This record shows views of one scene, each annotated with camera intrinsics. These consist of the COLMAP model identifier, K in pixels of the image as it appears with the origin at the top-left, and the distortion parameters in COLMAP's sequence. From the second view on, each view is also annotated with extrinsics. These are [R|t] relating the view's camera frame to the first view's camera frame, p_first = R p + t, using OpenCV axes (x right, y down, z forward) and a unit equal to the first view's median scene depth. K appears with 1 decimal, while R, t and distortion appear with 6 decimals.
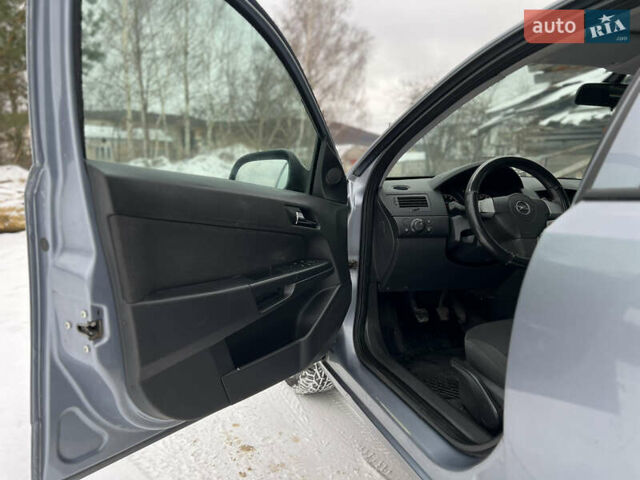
lens RADIAL K [[478.7, 0, 316.8], [0, 478.7, 239.1], [0, 0, 1]] dist [0.042482, -0.052093]
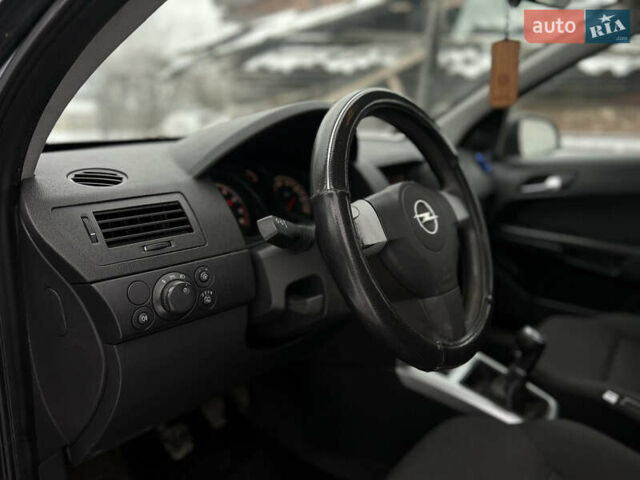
lens RADIAL K [[478.7, 0, 316.8], [0, 478.7, 239.1], [0, 0, 1]] dist [0.042482, -0.052093]
pose [[0.800580, -0.146583, 0.581021, 0.100433], [0.094403, 0.988363, 0.119273, -0.094750], [-0.591743, -0.040637, 0.805102, 0.666313]]
